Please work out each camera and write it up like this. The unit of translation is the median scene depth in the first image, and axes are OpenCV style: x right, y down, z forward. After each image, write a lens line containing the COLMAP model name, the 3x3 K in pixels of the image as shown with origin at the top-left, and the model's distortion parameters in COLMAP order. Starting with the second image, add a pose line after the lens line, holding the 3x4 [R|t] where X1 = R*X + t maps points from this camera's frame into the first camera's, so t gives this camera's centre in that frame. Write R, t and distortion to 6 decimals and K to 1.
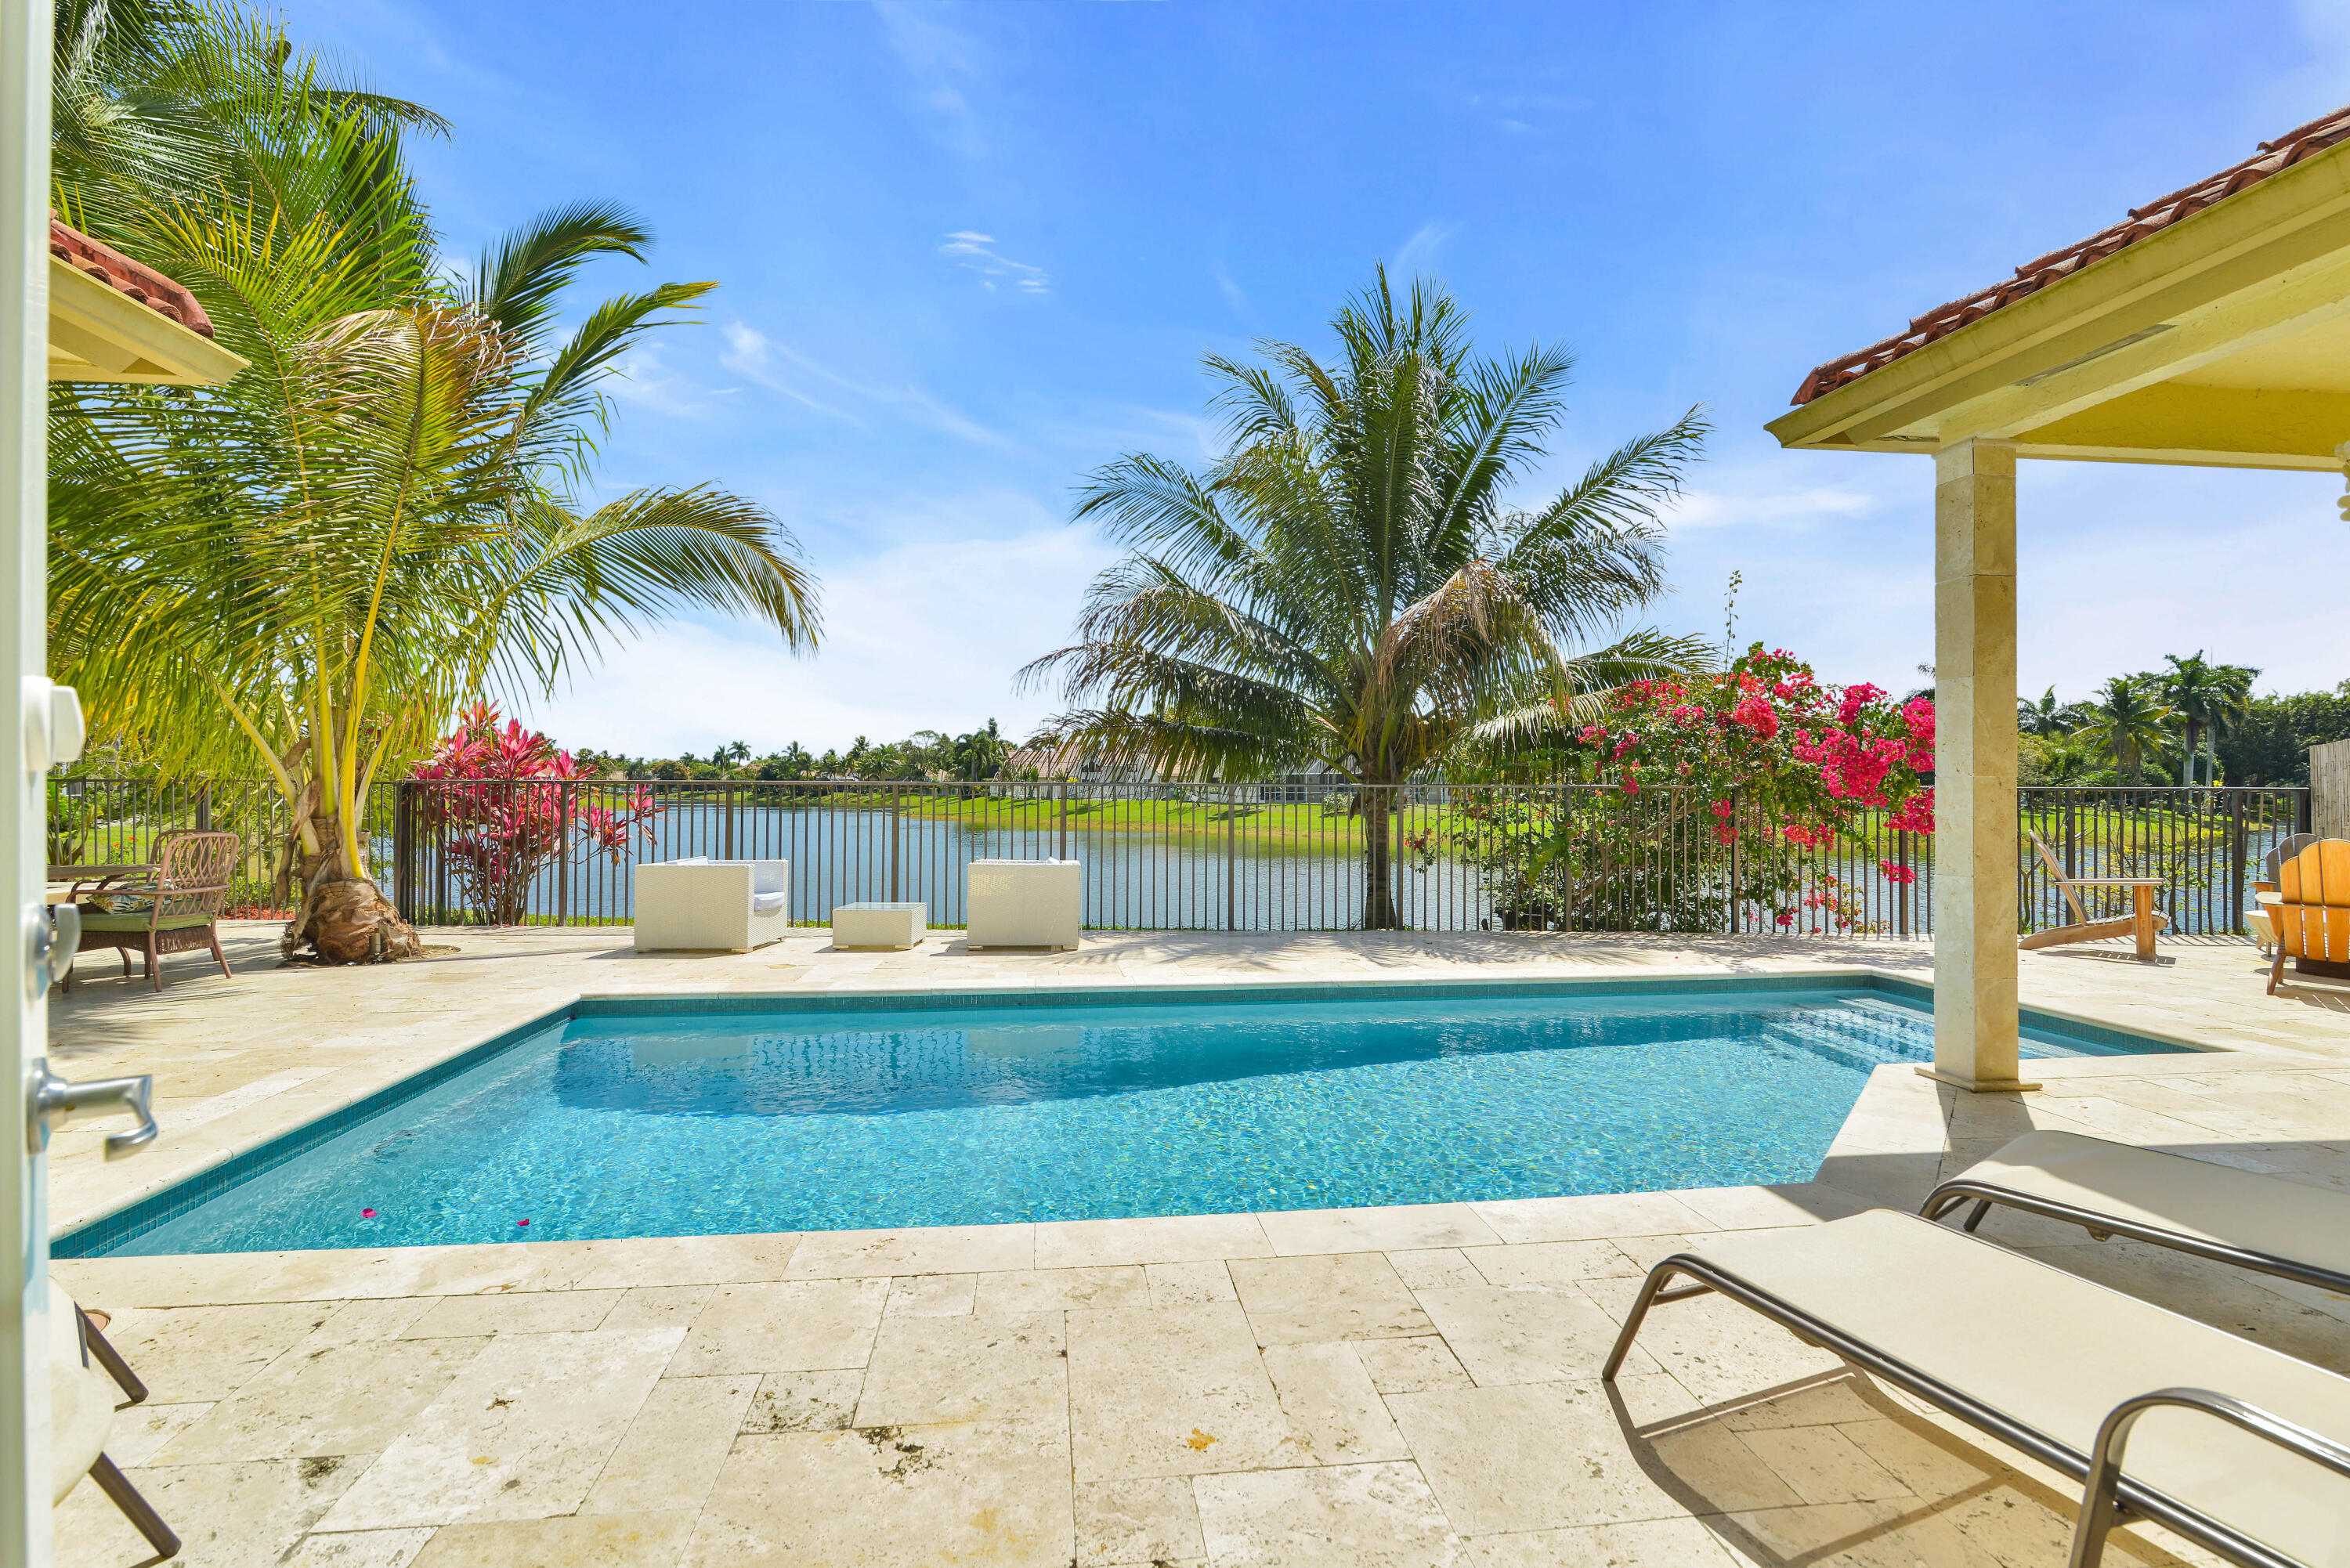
lens RADIAL K [[1060.4, 0, 1161.6], [0, 1060.4, 795.0], [0, 0, 1]] dist [-0.003435, -0.000254]
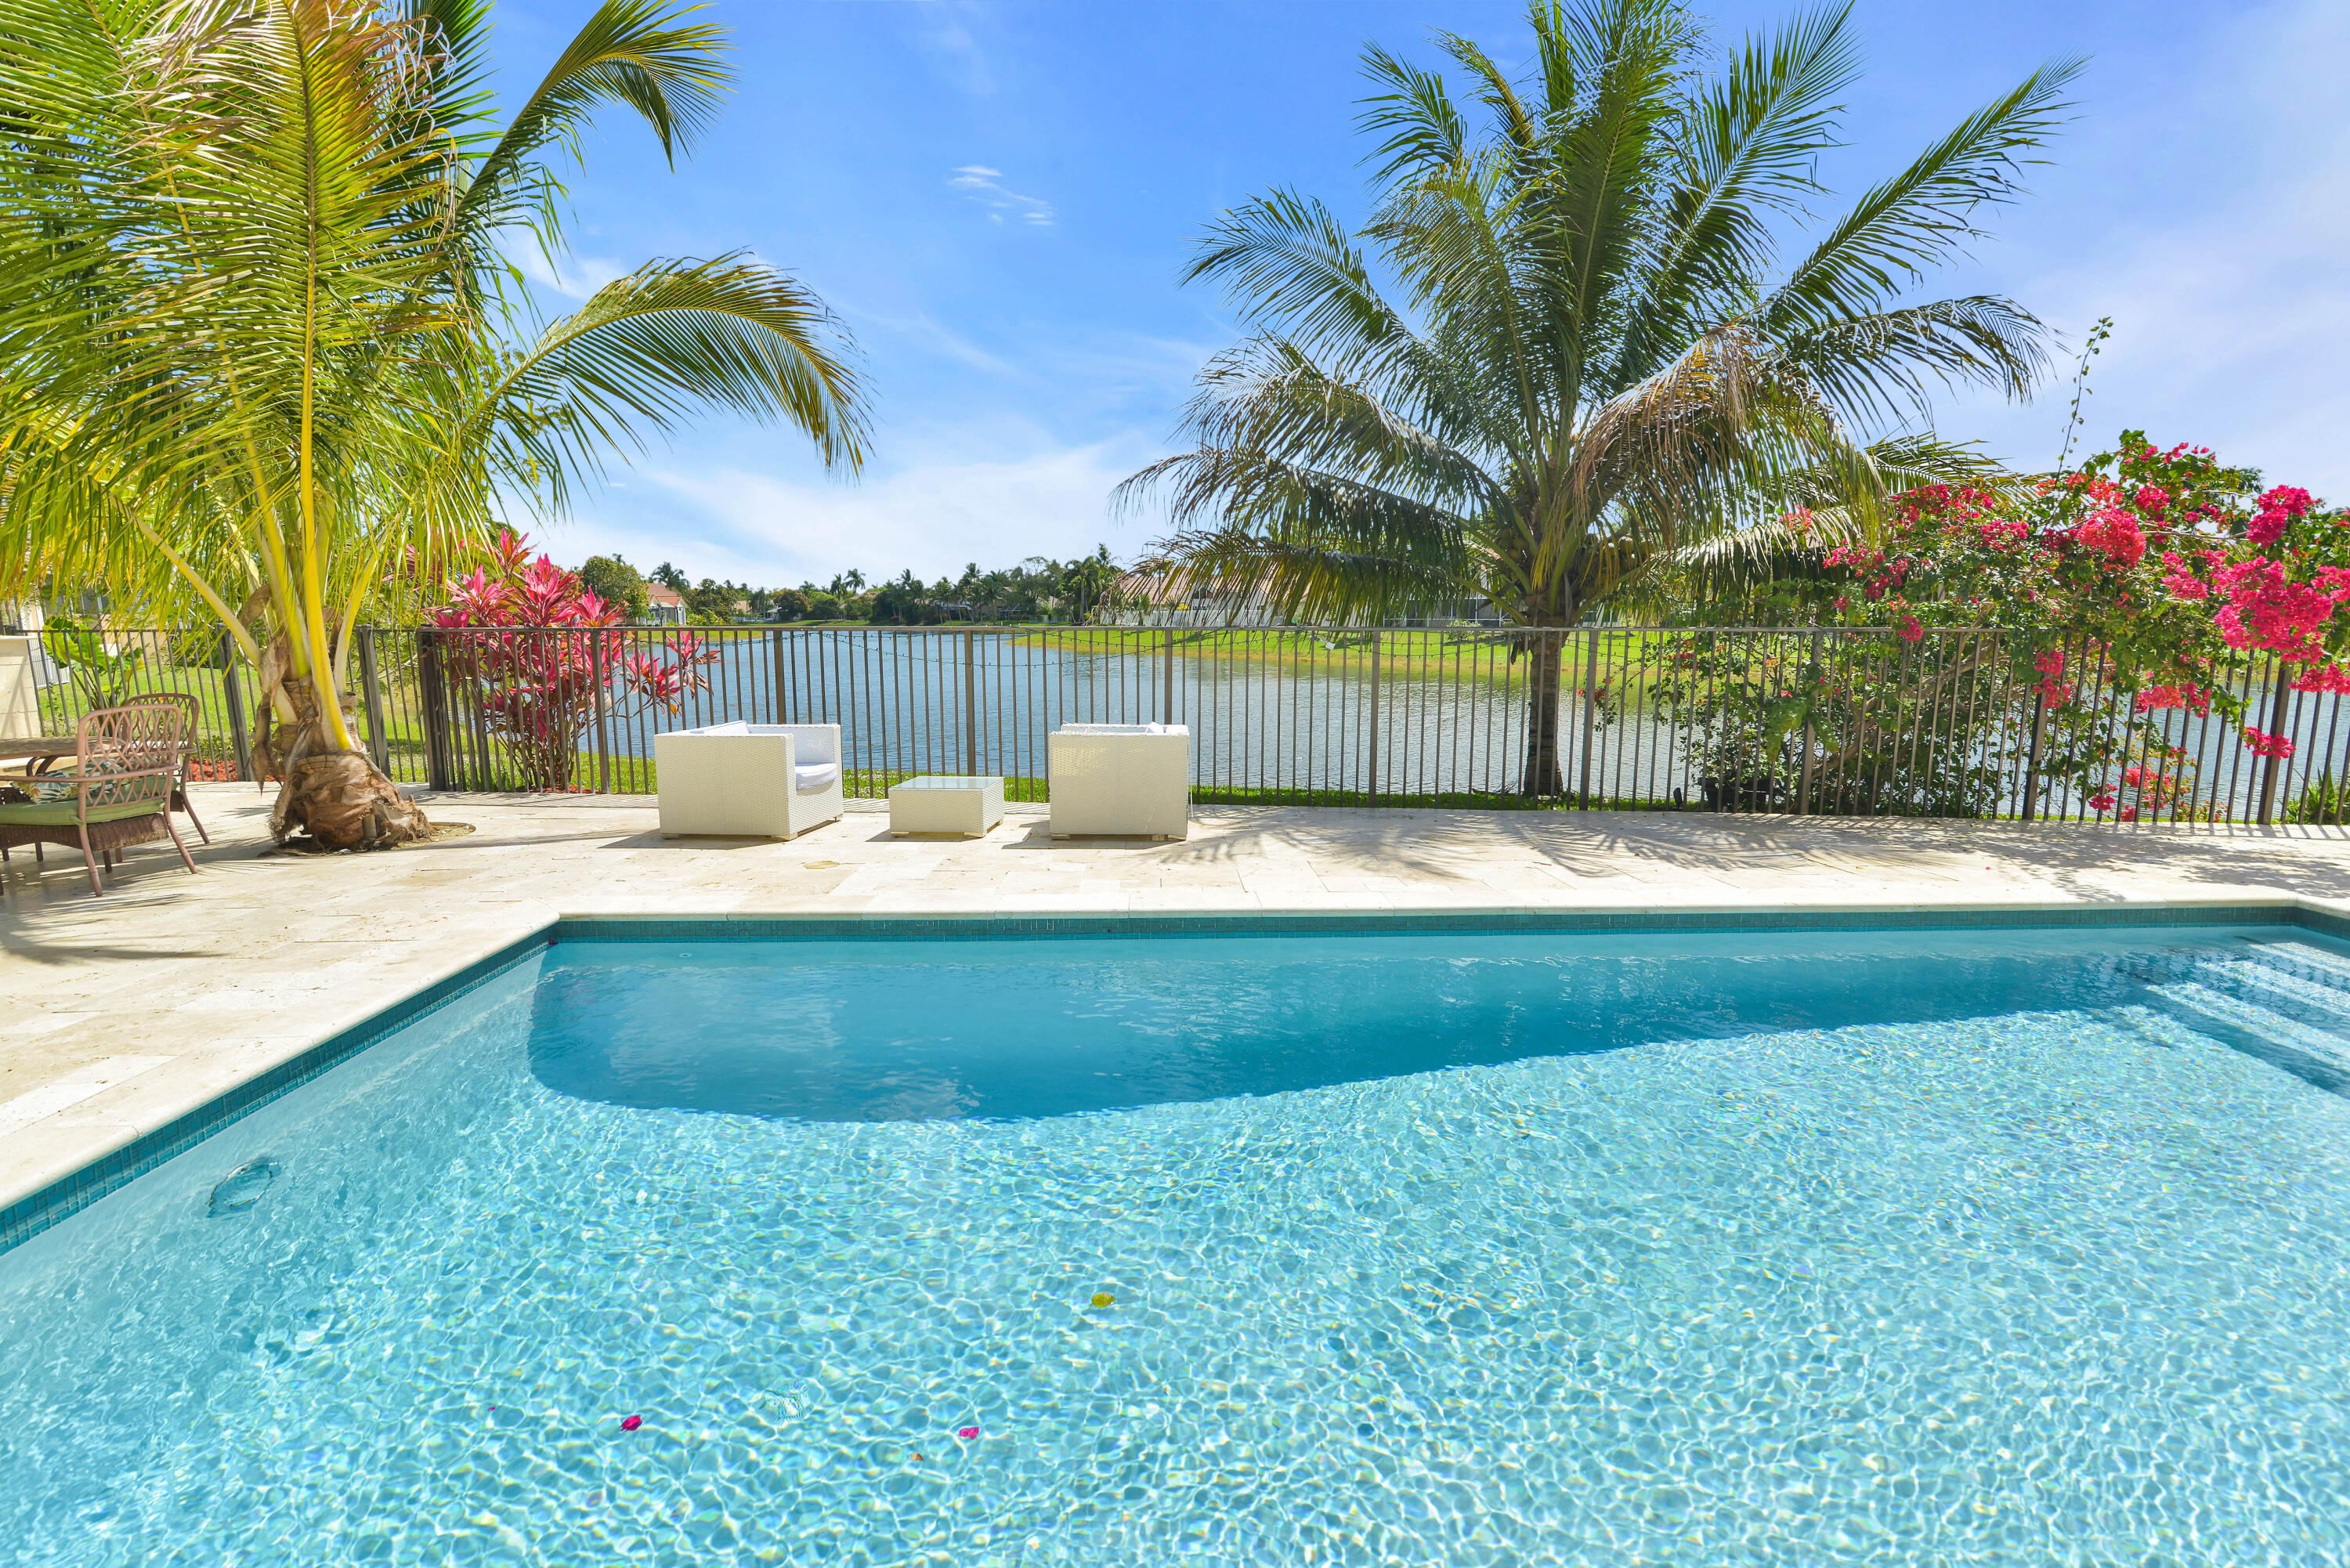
lens RADIAL K [[1060.4, 0, 1161.6], [0, 1060.4, 795.0], [0, 0, 1]] dist [-0.003435, -0.000254]
pose [[0.994564, 0.011358, -0.103503, -0.011829], [0.005533, 0.986864, 0.161458, -0.015178], [0.103977, -0.161153, 0.981437, 0.171062]]
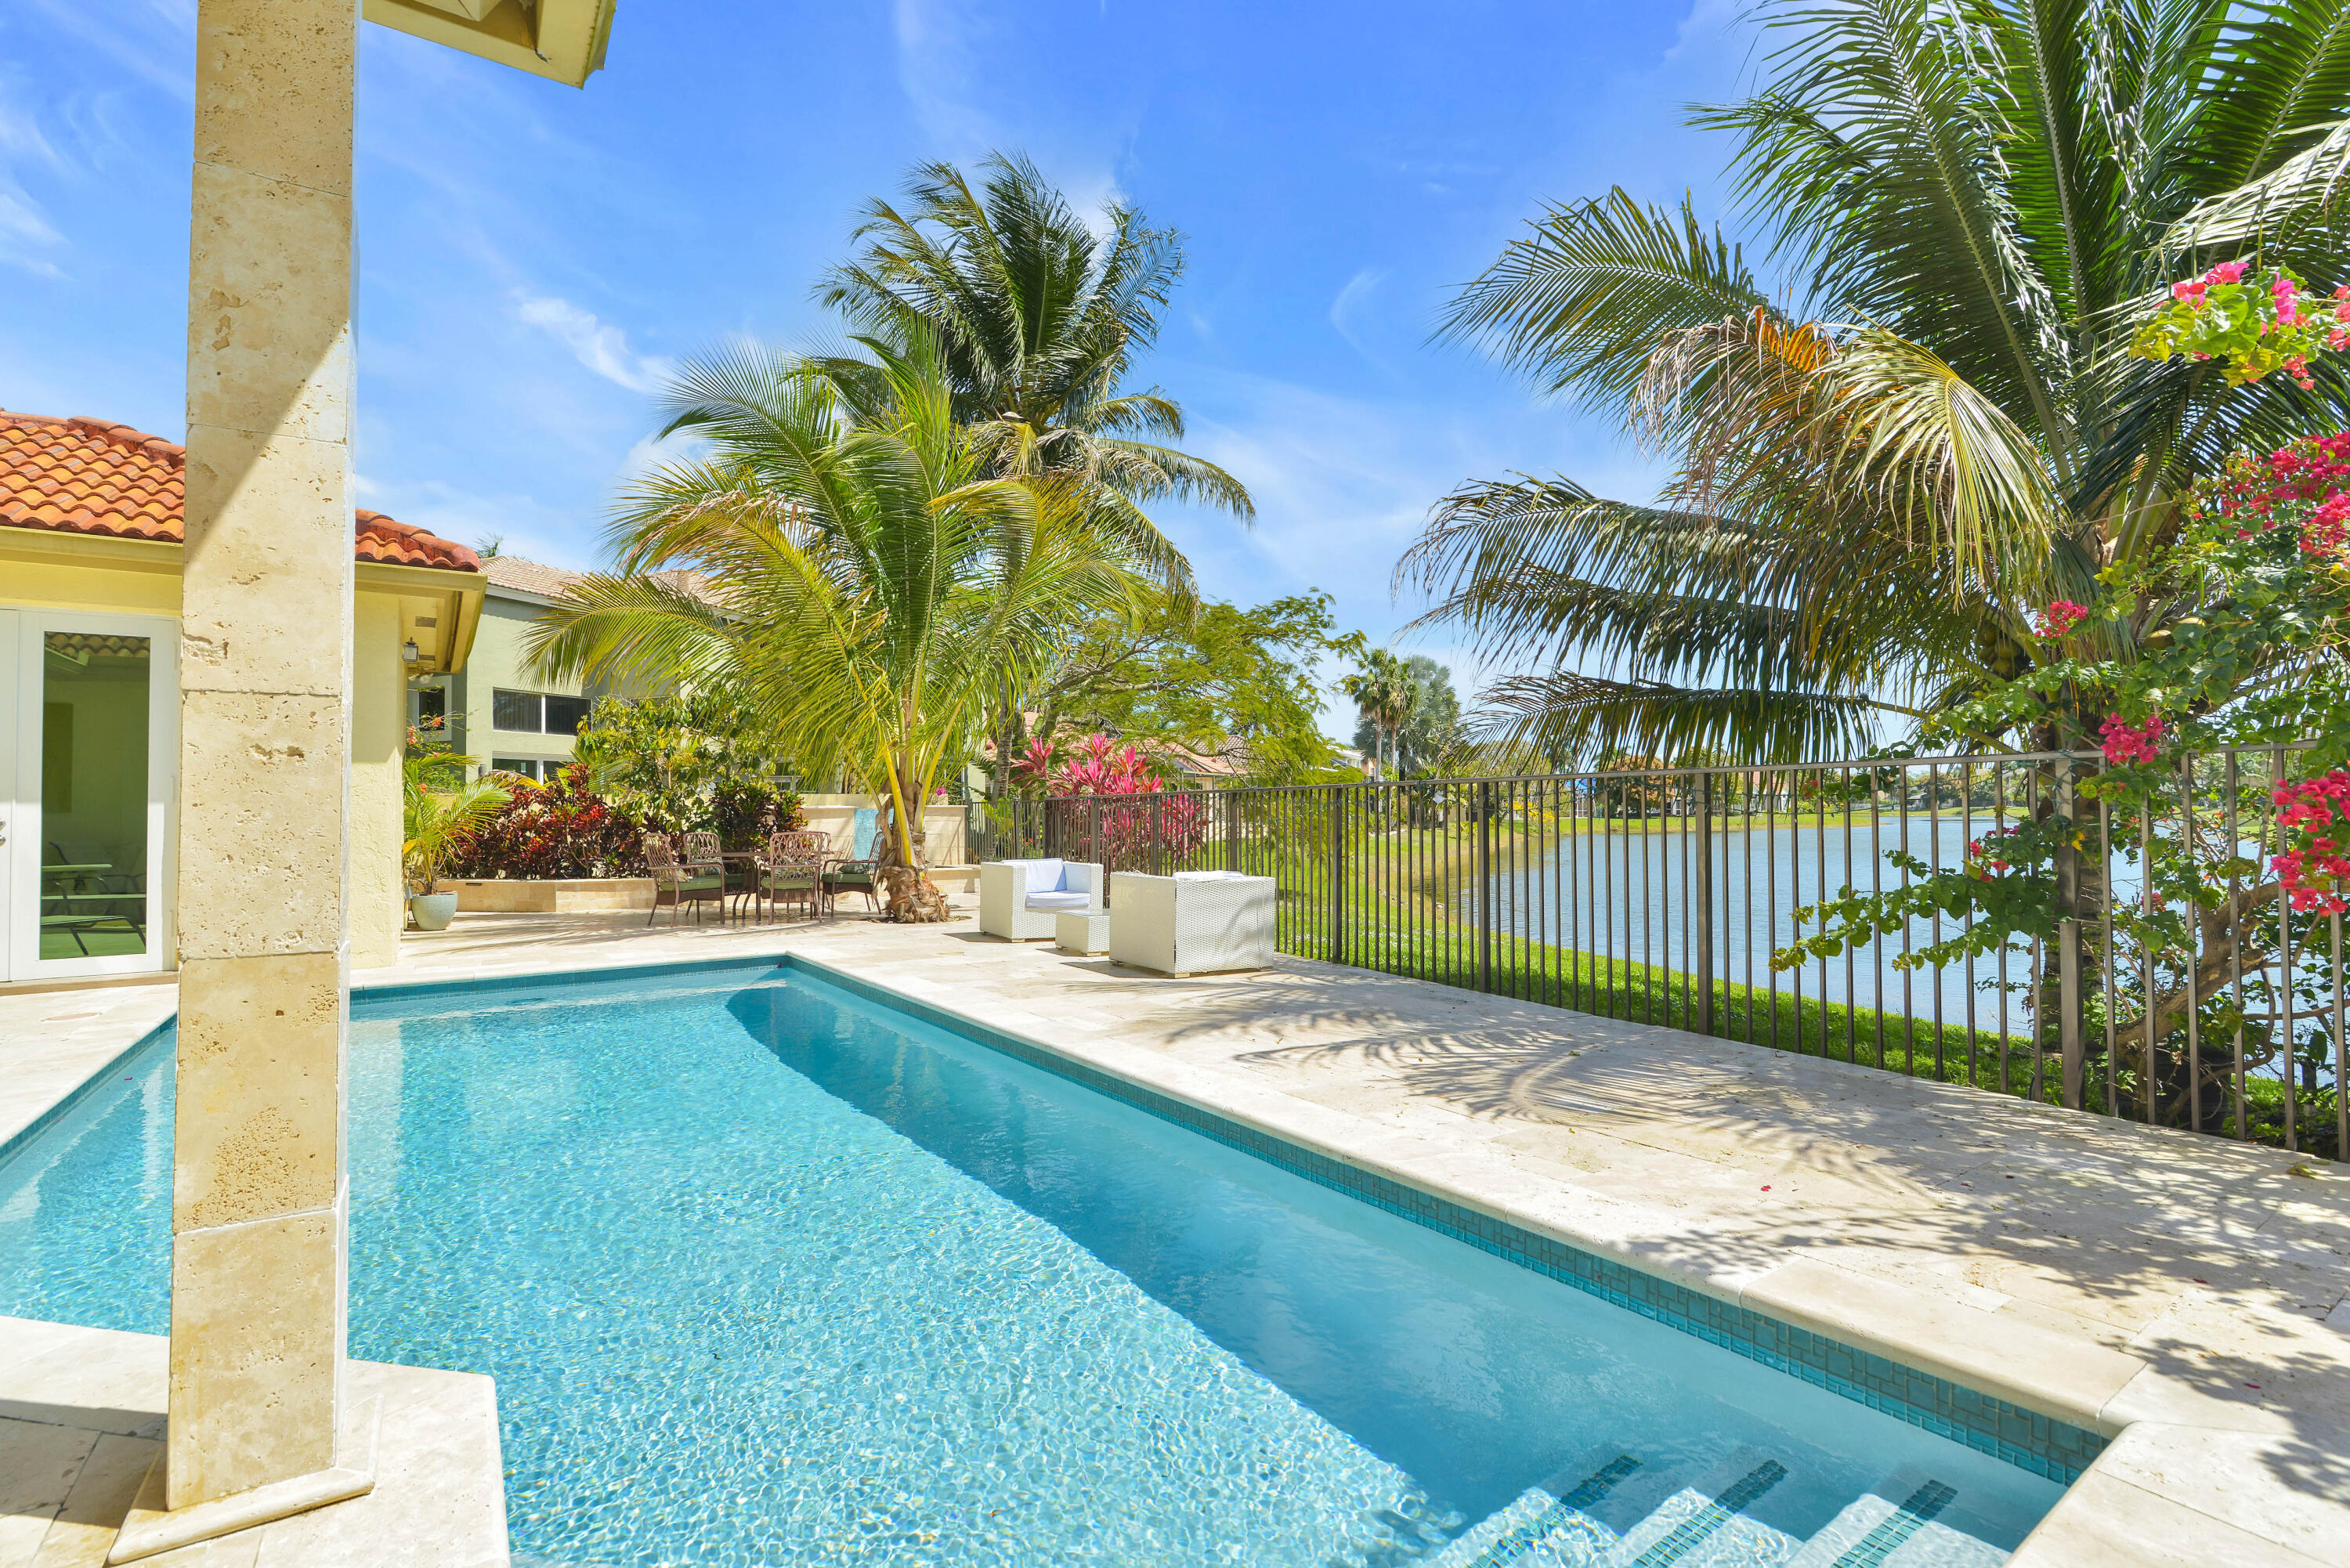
lens RADIAL K [[1060.4, 0, 1161.6], [0, 1060.4, 795.0], [0, 0, 1]] dist [-0.003435, -0.000254]
pose [[0.479601, -0.019456, -0.877271, 0.535977], [0.002960, 0.999784, -0.020555, 0.011372], [0.877482, 0.007262, 0.479555, 0.467431]]
